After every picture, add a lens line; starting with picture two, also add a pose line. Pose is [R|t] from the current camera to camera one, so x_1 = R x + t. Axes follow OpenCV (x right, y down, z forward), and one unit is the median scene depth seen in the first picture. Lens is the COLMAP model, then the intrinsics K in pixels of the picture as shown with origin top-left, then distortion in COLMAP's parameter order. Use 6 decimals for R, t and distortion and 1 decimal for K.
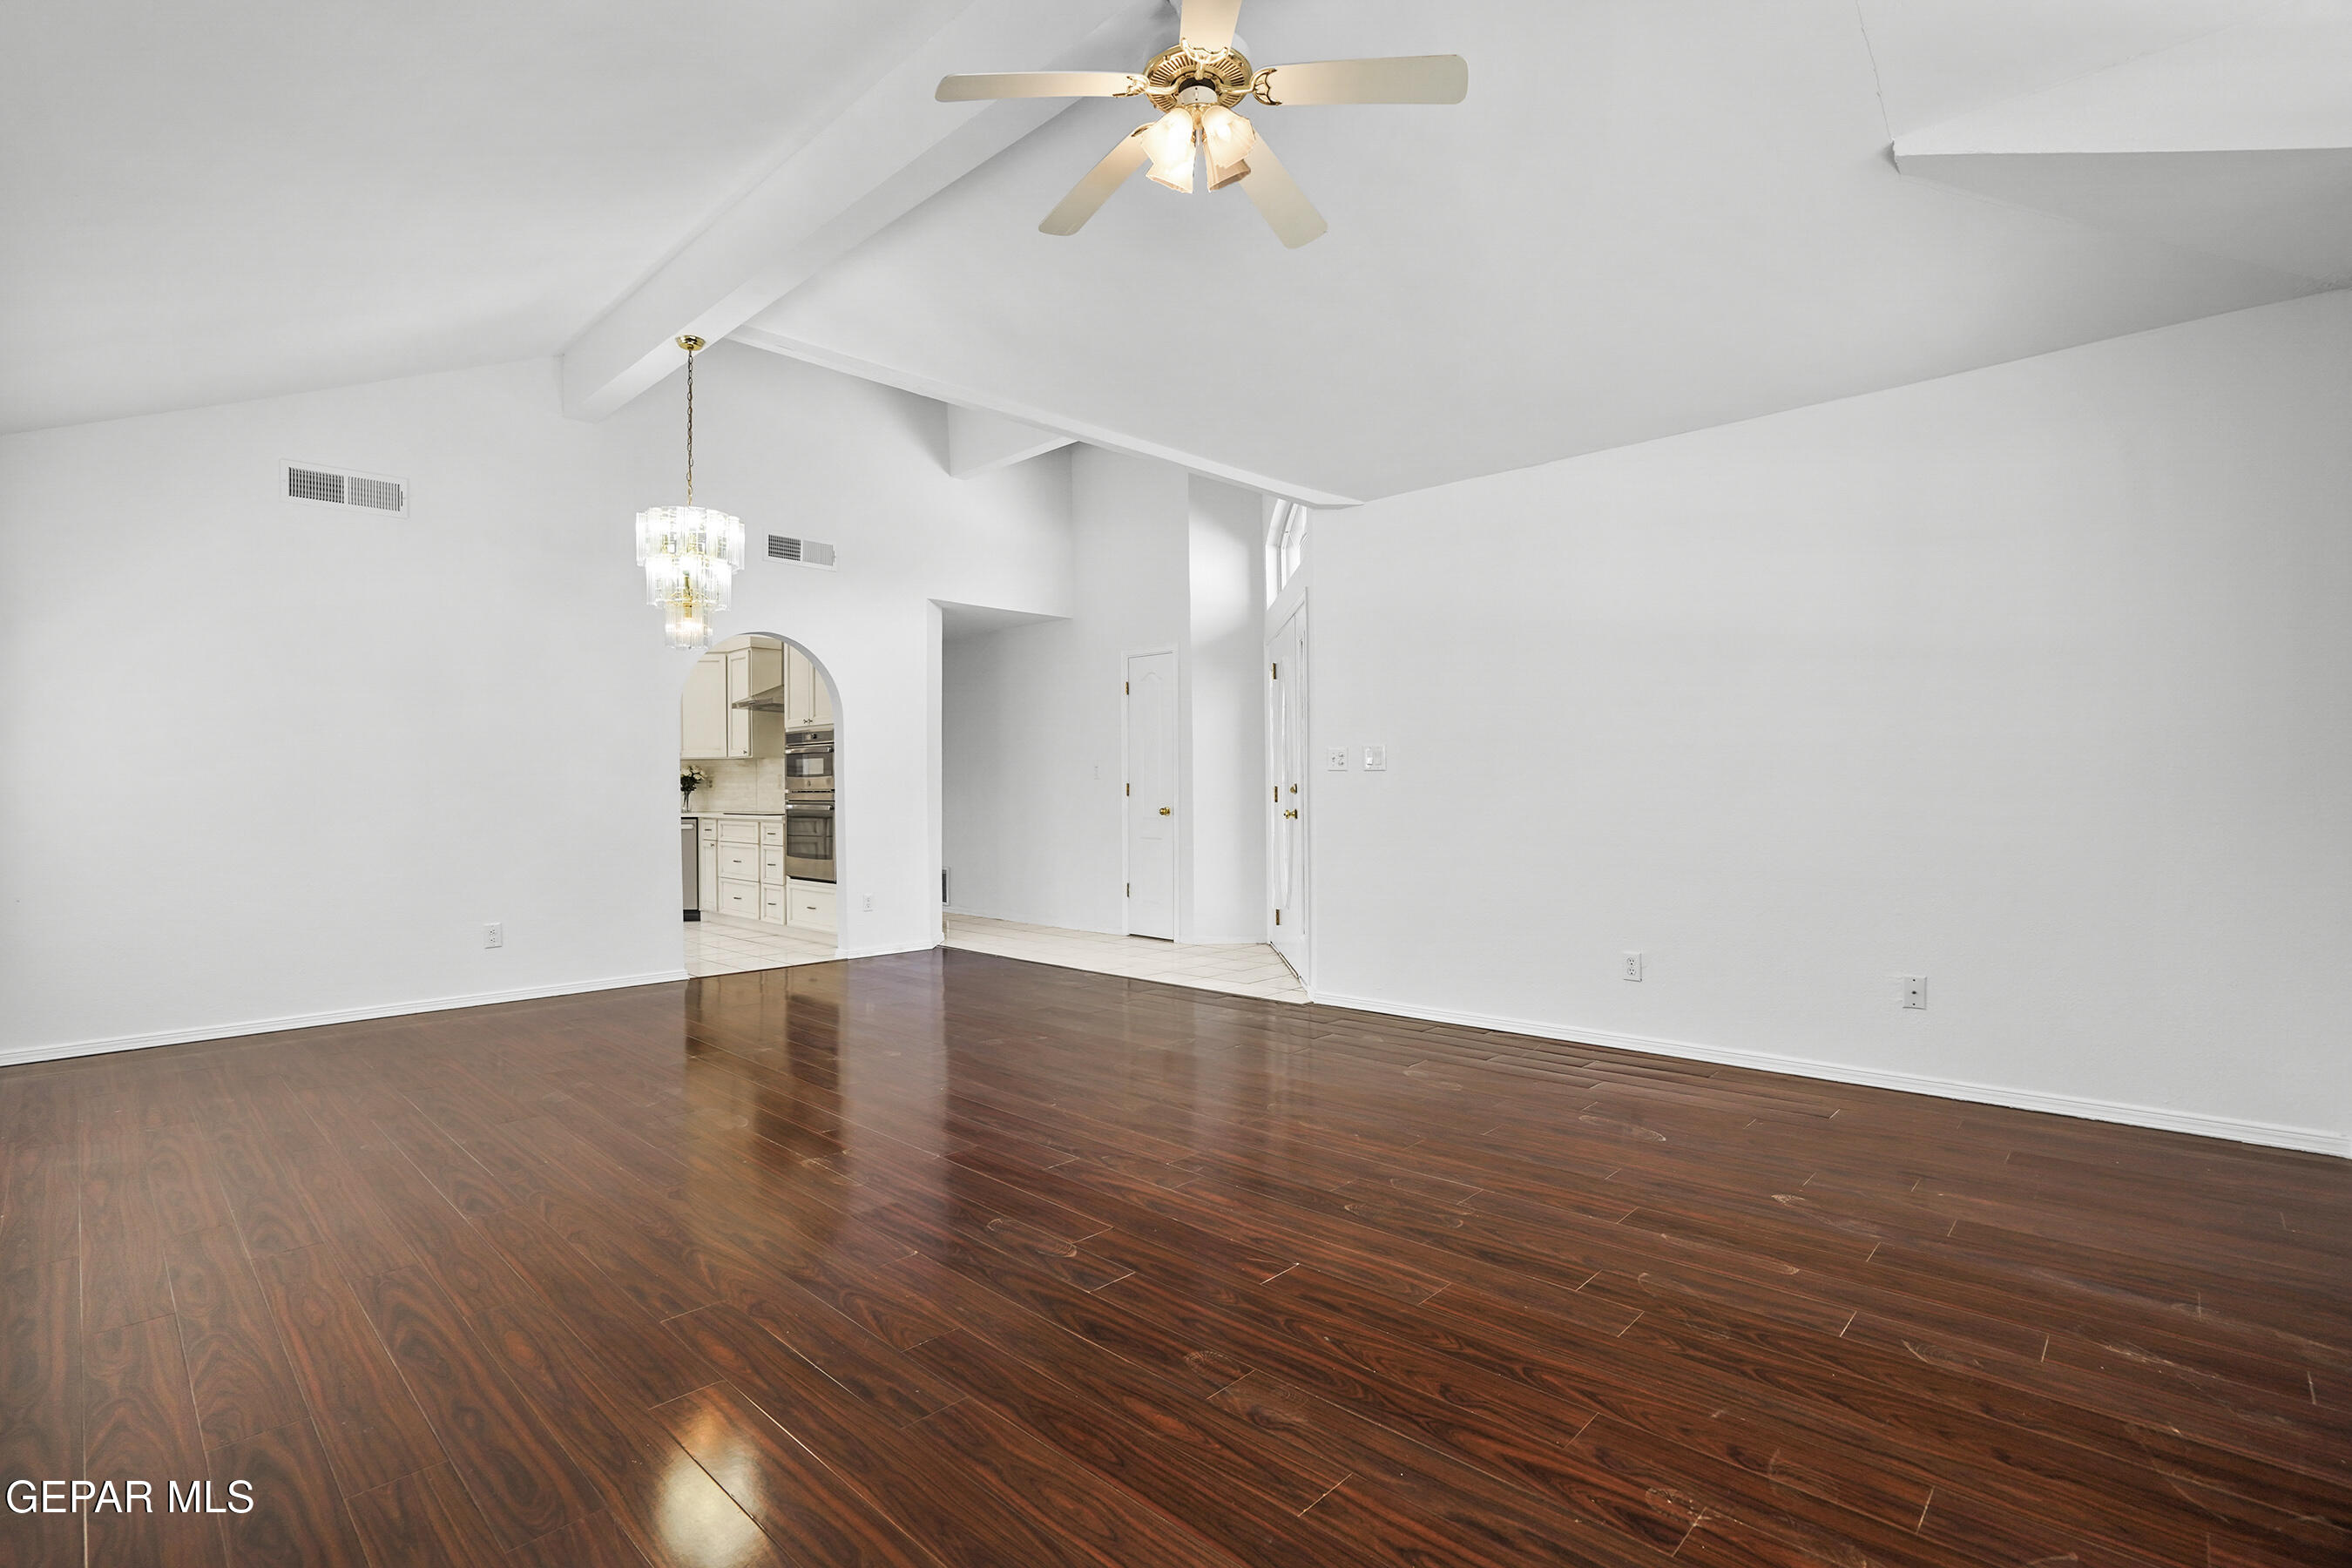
lens RADIAL K [[1108.0, 0, 1192.4], [0, 1108.0, 772.5], [0, 0, 1]] dist [-0.066161, 0.020564]
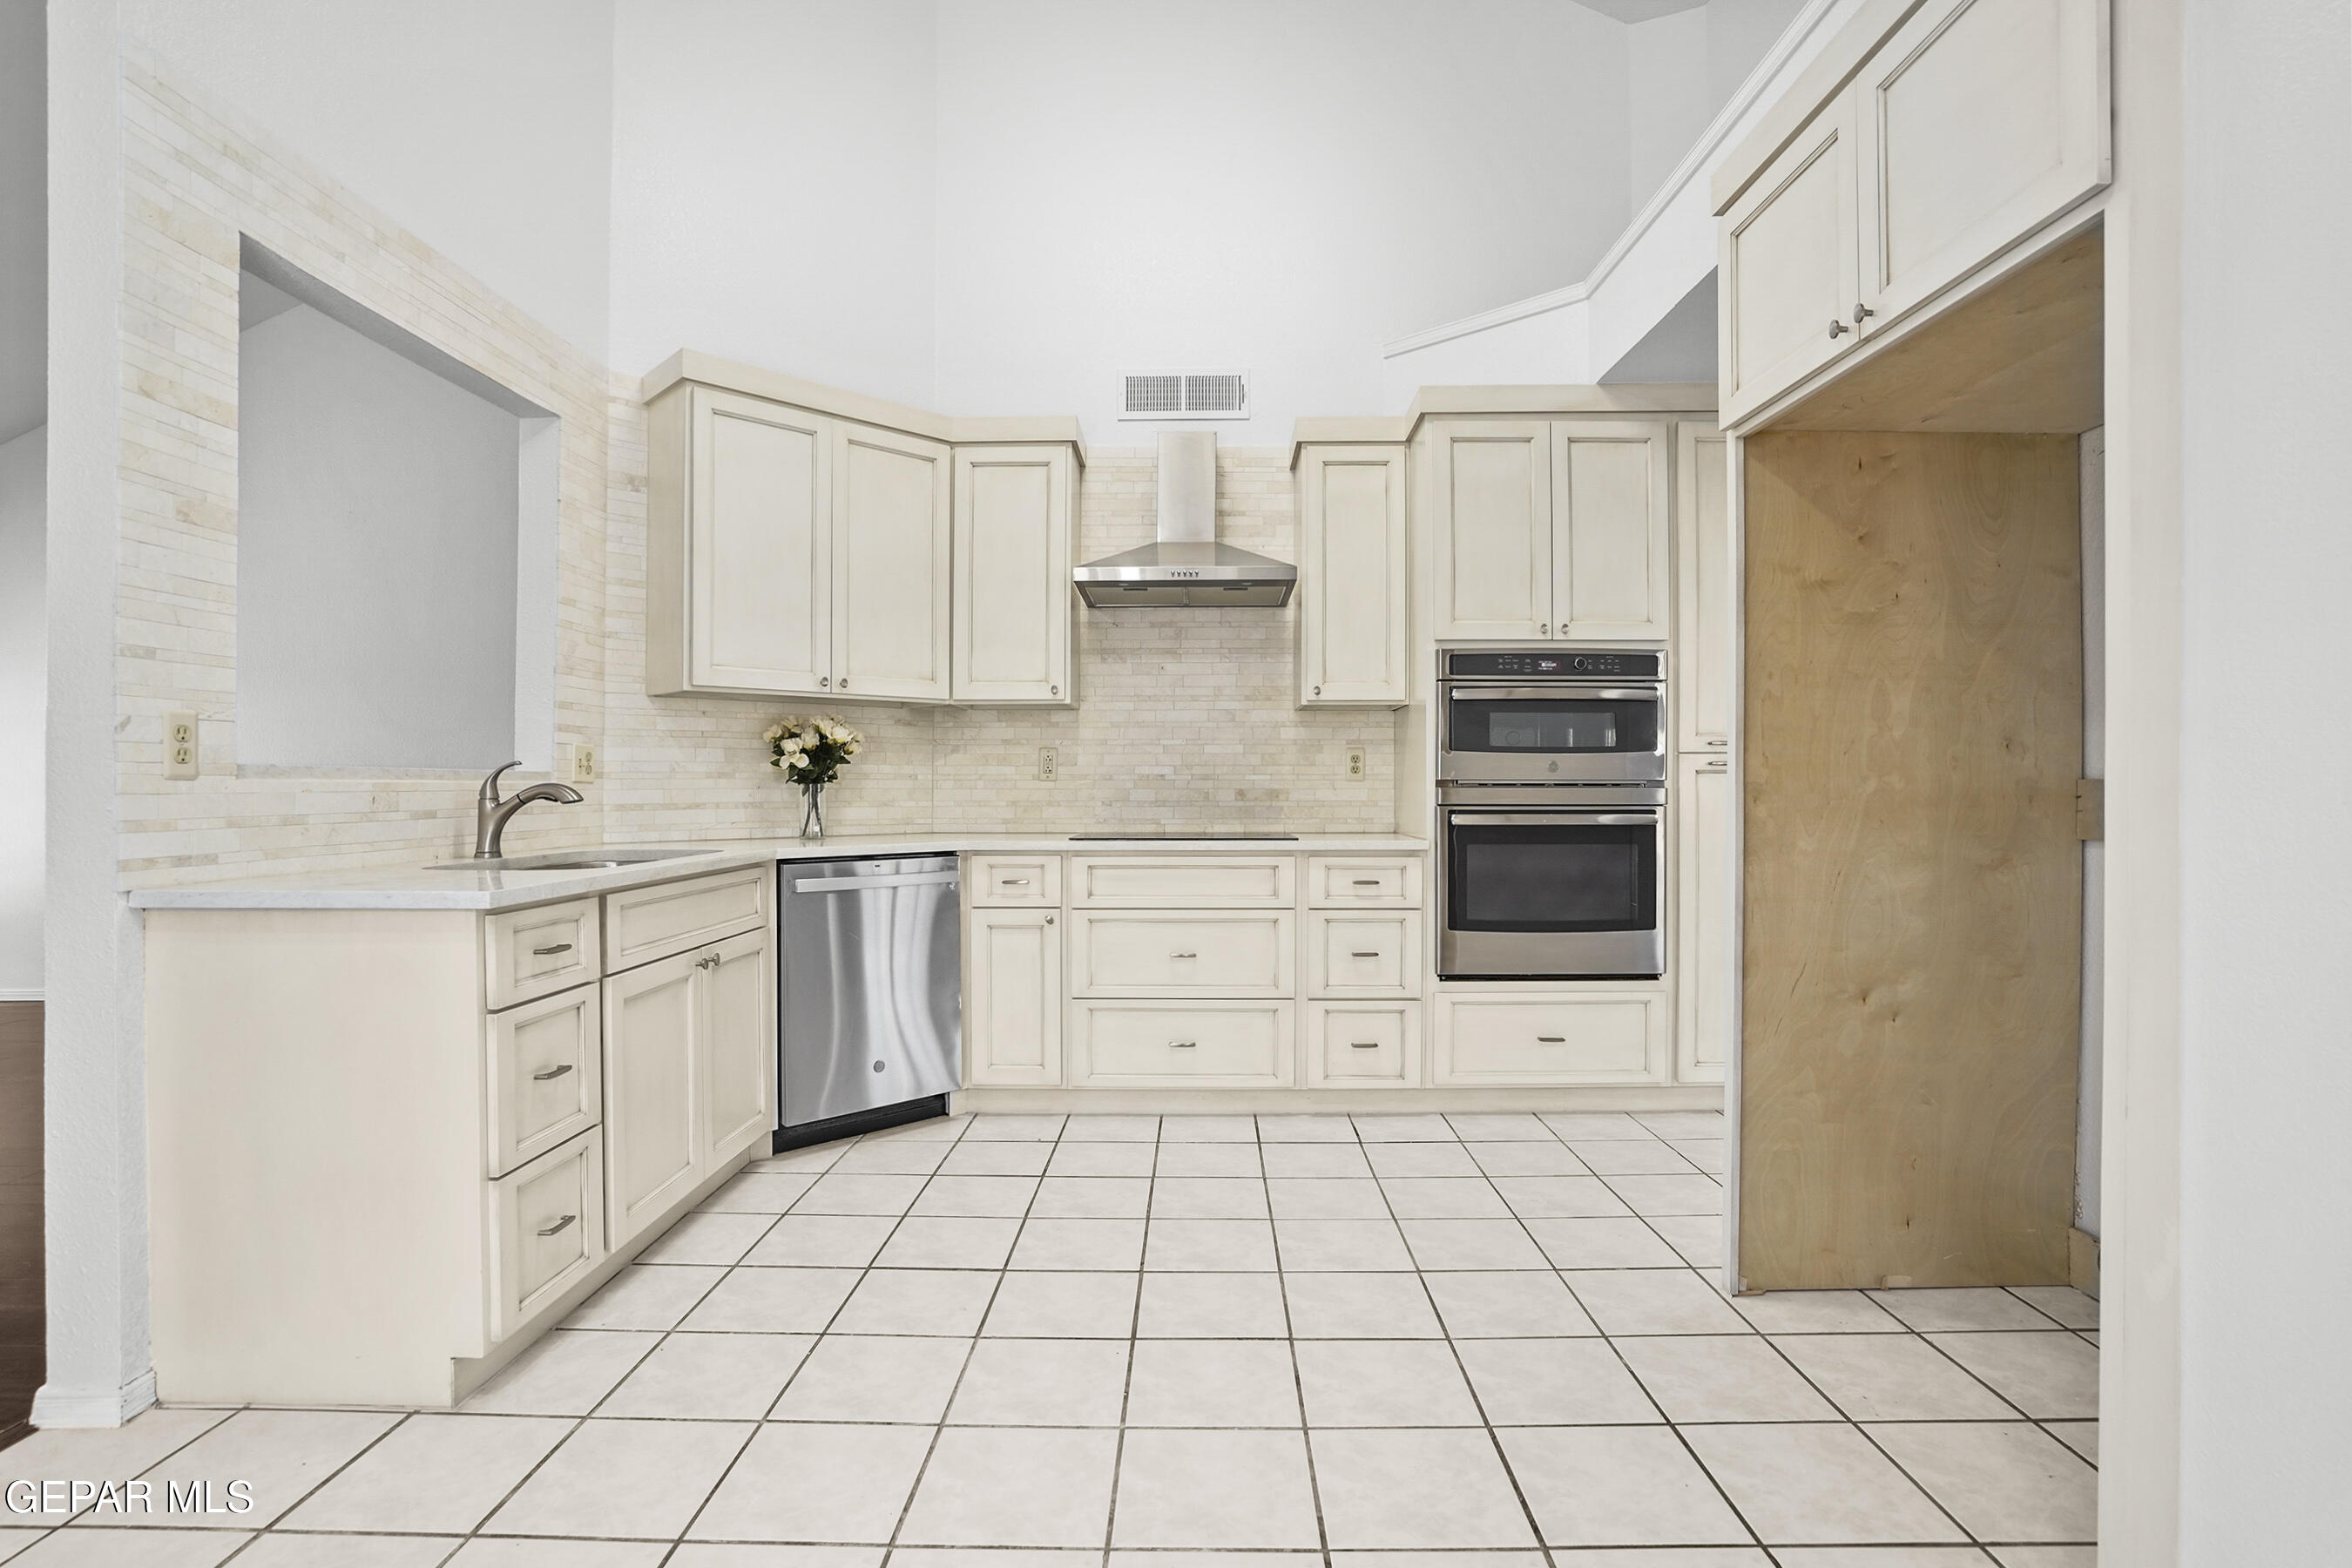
lens RADIAL K [[1129.3, 0, 1181.9], [0, 1129.3, 815.3], [0, 0, 1]] dist [-0.077852, 0.033883]
pose [[0.733458, -0.008308, 0.679684, -2.226967], [-0.013044, 0.999569, 0.026295, 0.057808], [-0.679609, -0.028152, 0.733034, 2.176406]]
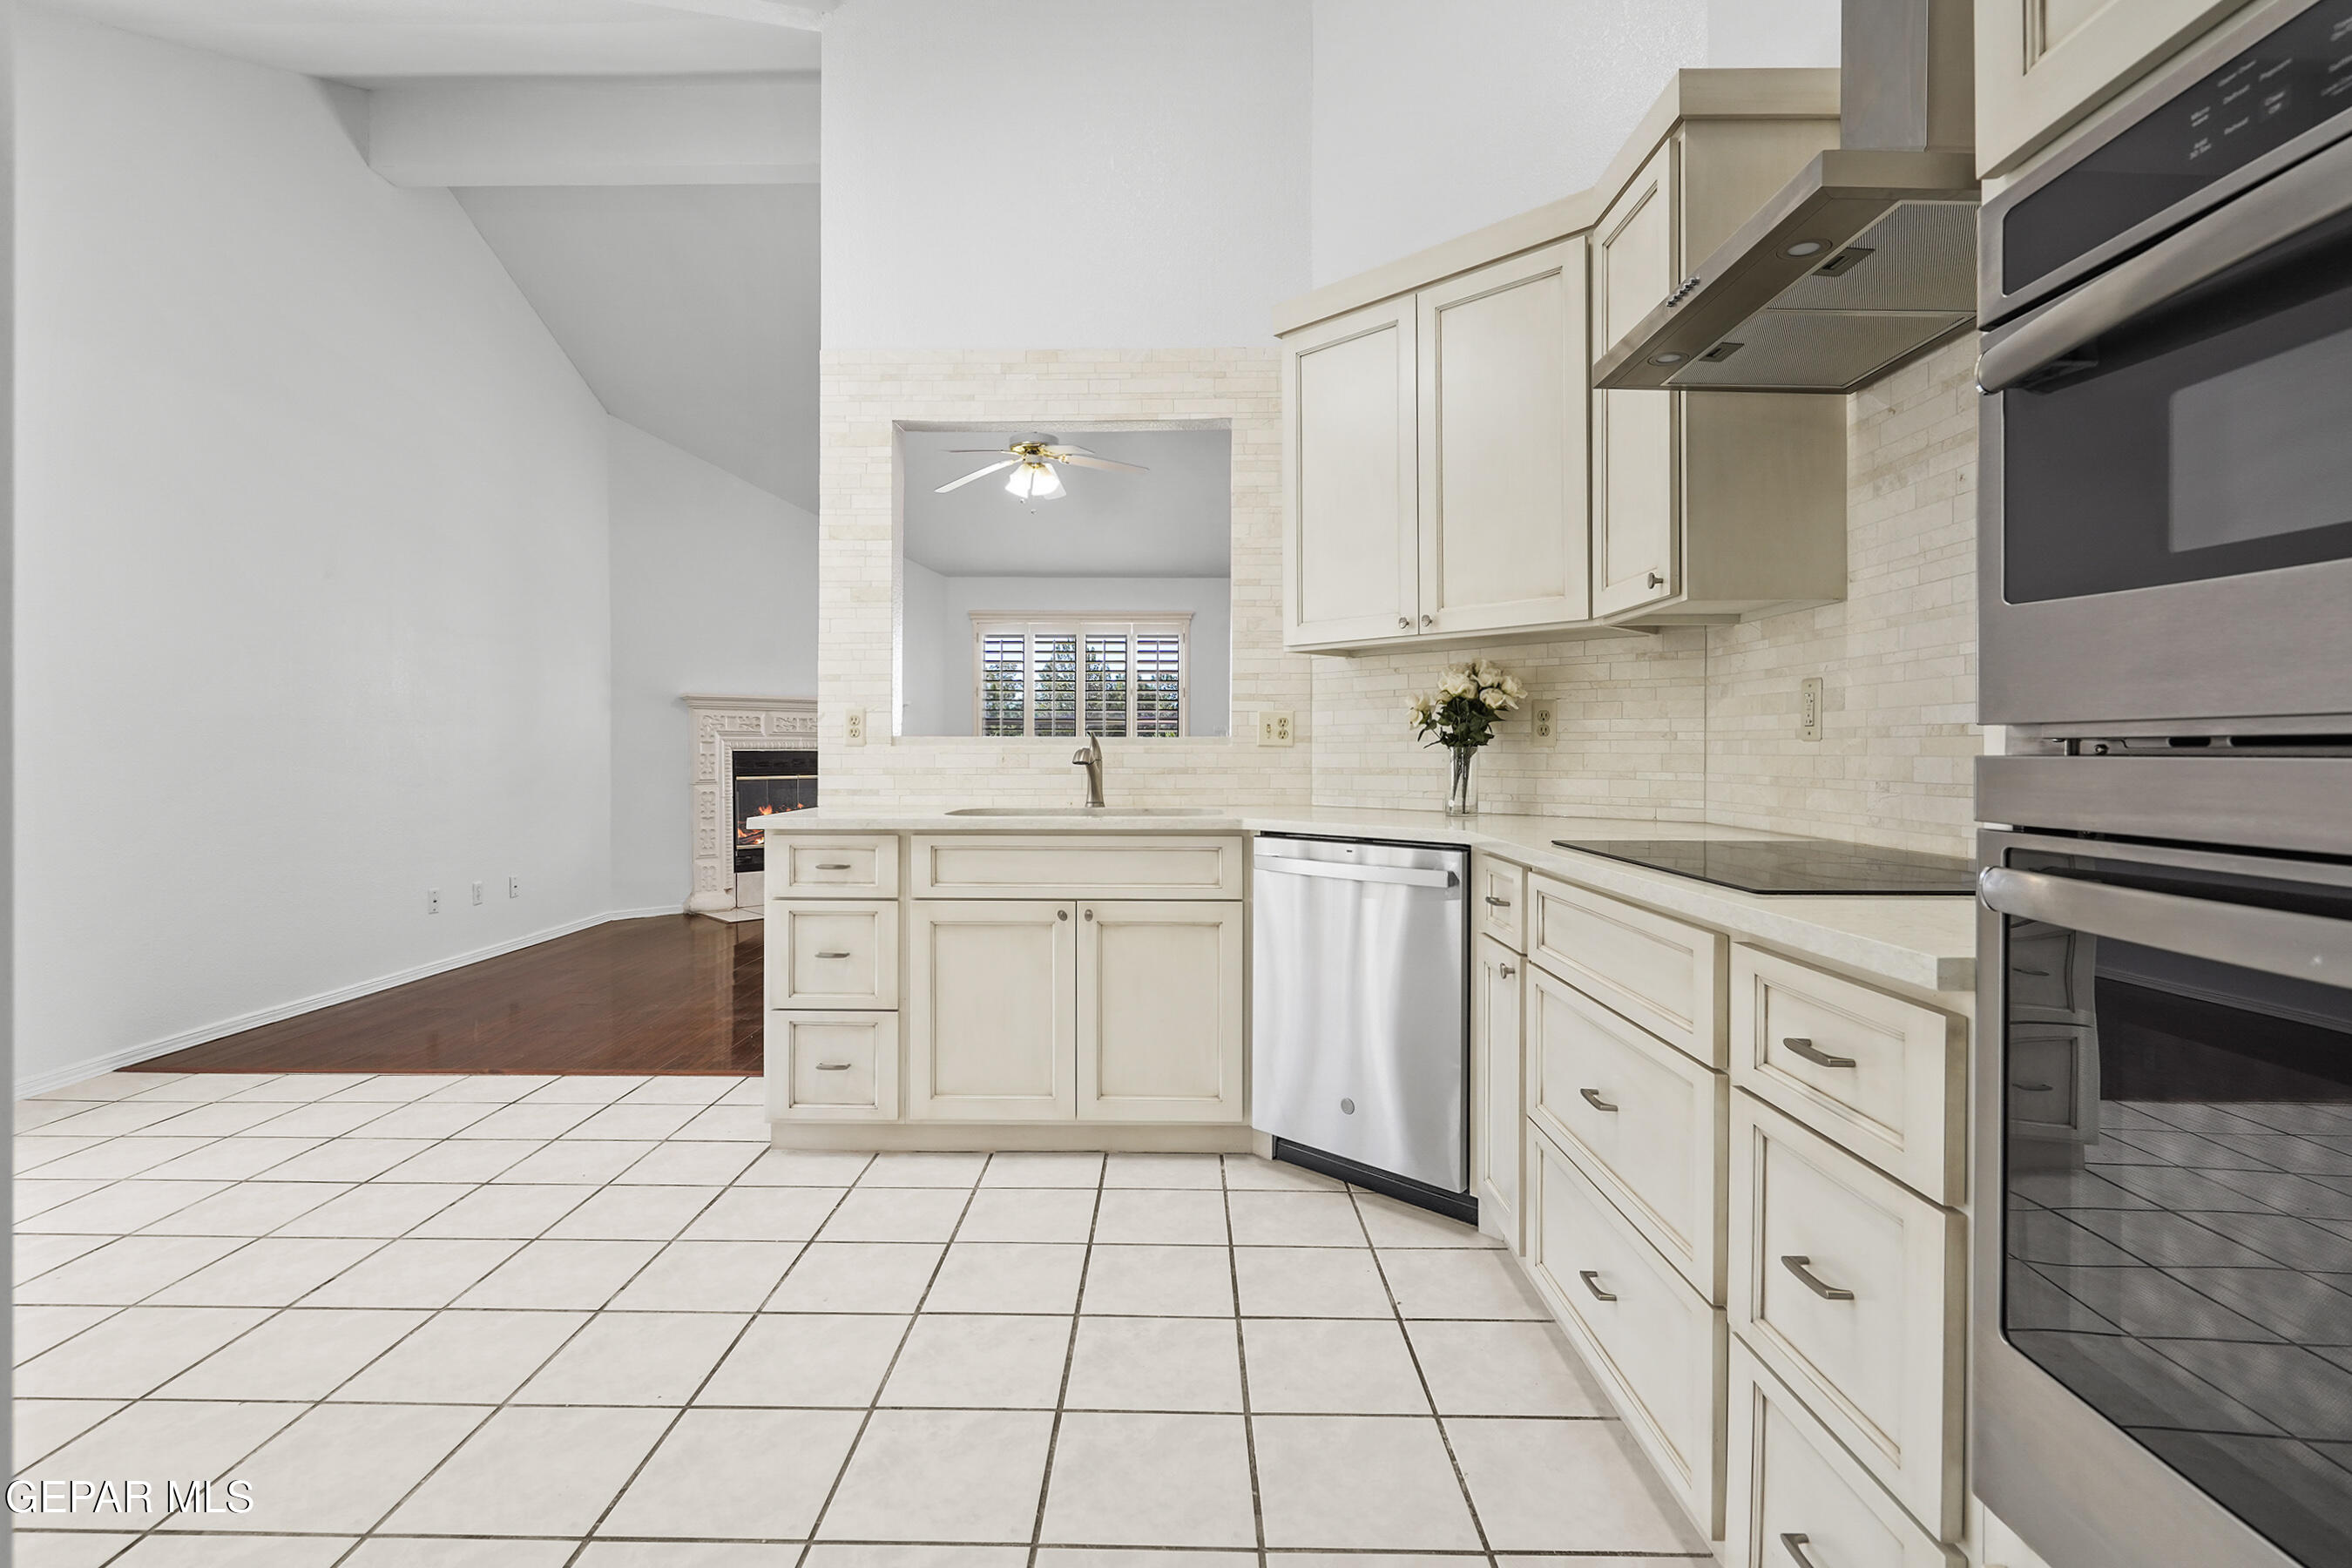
lens RADIAL K [[1101.9, 0, 1170.2], [0, 1101.9, 748.3], [0, 0, 1]] dist [-0.000437, -0.000136]
pose [[0.677106, 0.007521, -0.735847, -1.016086], [0.001097, 0.999936, 0.011230, 0.049762], [0.735884, -0.008411, 0.677055, 2.547731]]
